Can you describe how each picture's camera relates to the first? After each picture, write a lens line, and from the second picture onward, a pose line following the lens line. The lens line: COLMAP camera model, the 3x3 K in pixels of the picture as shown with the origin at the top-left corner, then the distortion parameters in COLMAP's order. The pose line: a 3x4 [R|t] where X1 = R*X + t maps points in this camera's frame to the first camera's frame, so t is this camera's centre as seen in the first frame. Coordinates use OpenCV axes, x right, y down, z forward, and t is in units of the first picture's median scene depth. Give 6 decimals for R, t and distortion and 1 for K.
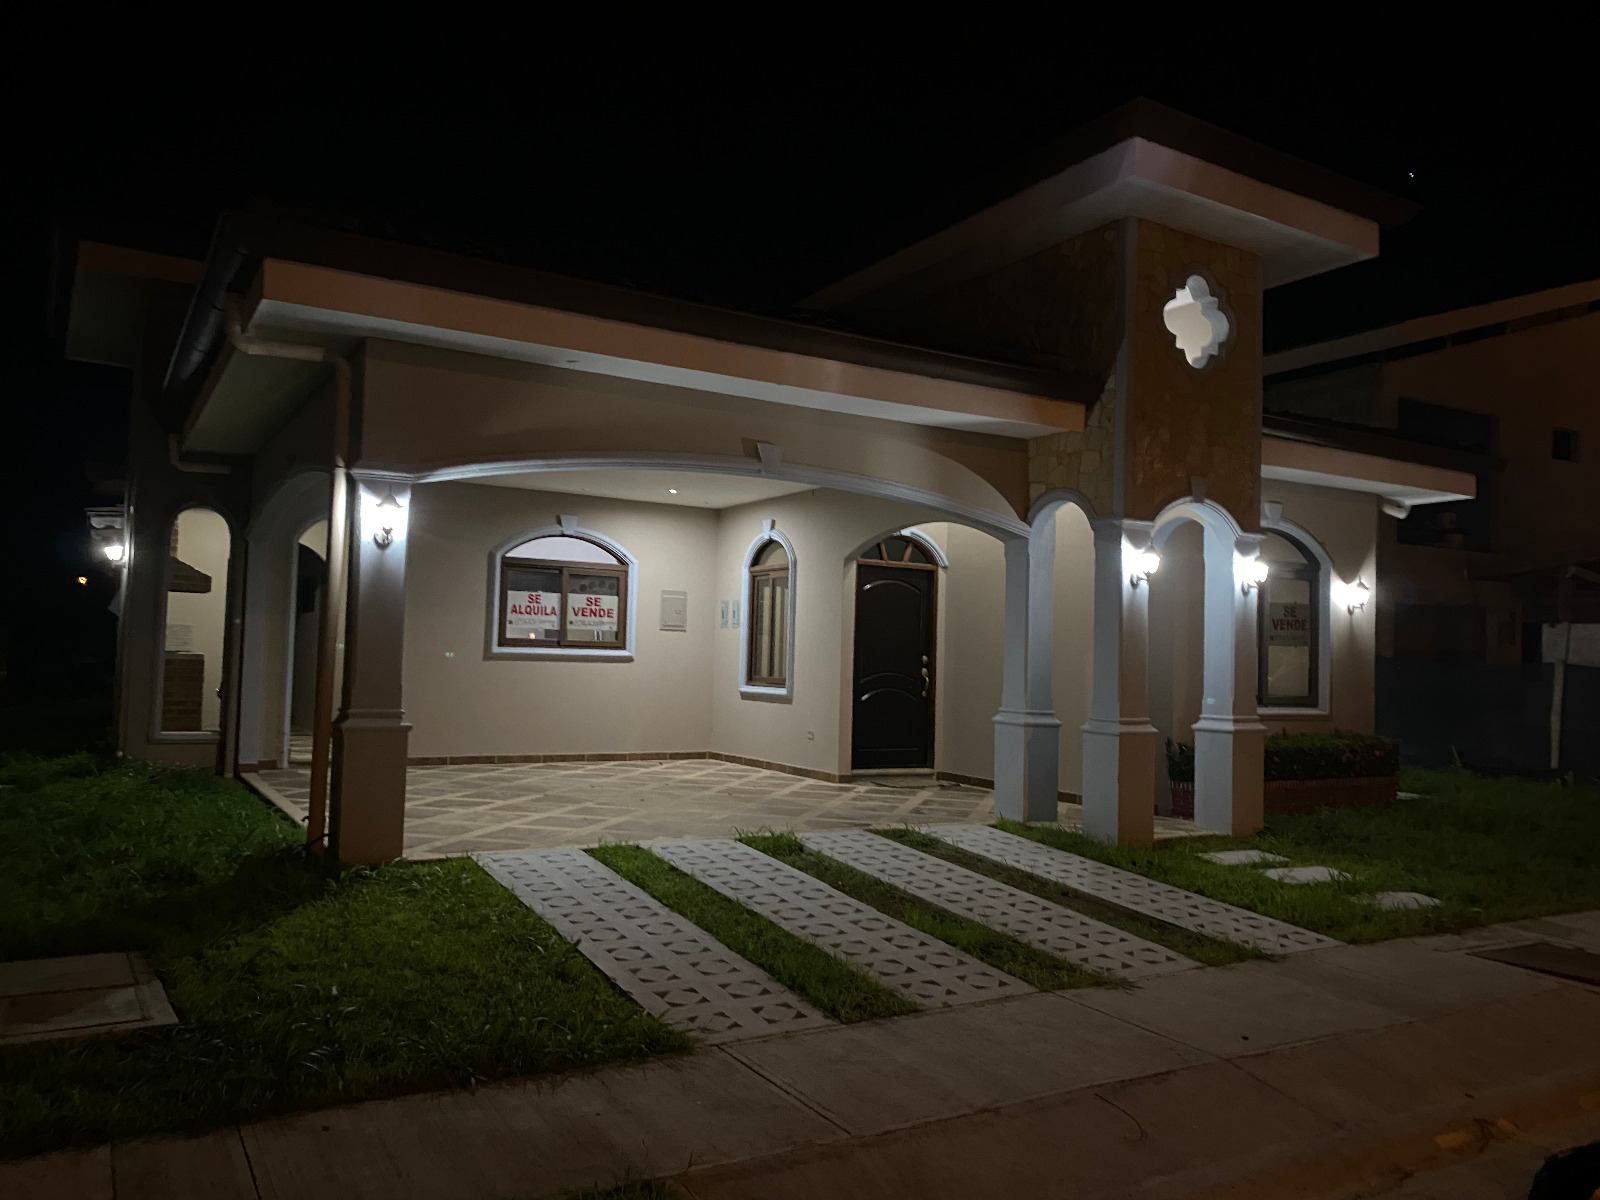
lens RADIAL K [[1209.7, 0, 800.0], [0, 1209.7, 600.0], [0, 0, 1]] dist [-0.013254, -0.004702]
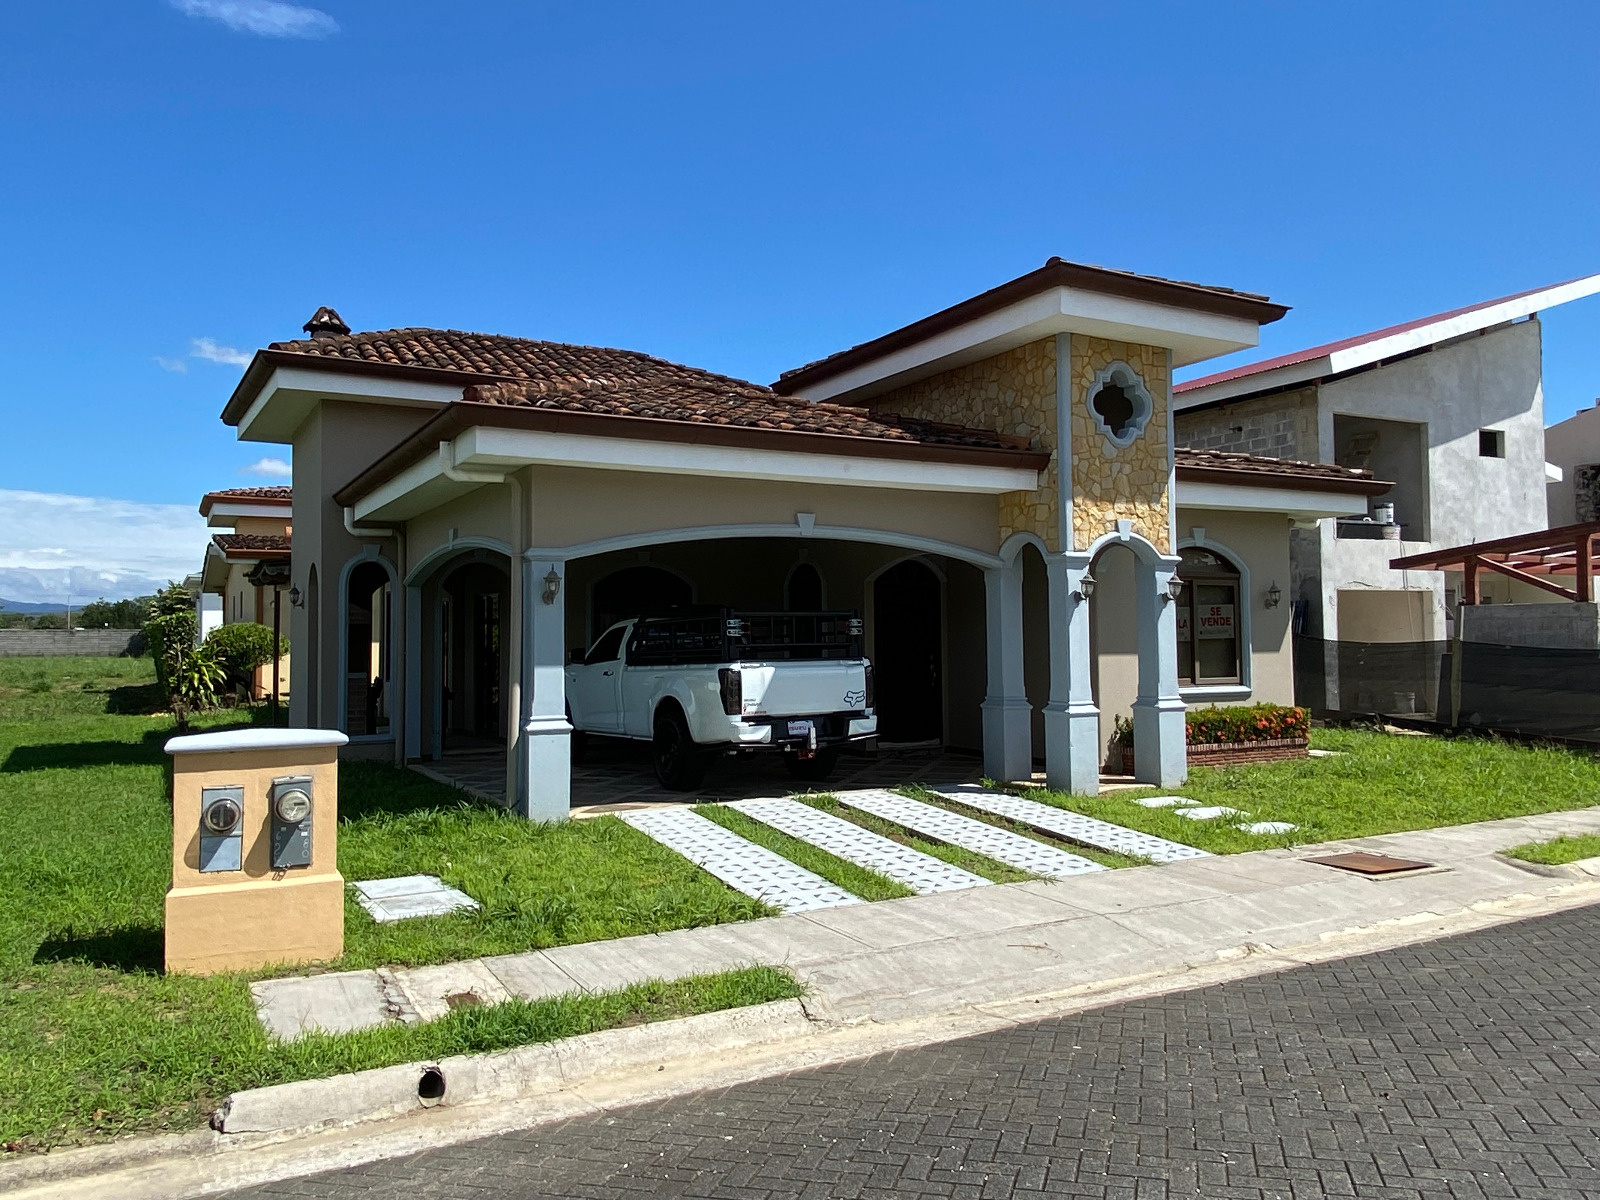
lens RADIAL K [[1164.2, 0, 800.0], [0, 1164.2, 600.0], [0, 0, 1]] dist [0.004949, 0.000328]
pose [[0.999044, -0.036329, -0.024306, -0.004200], [0.036638, 0.999252, 0.012411, -0.060171], [0.023837, -0.013290, 0.999628, -0.425437]]
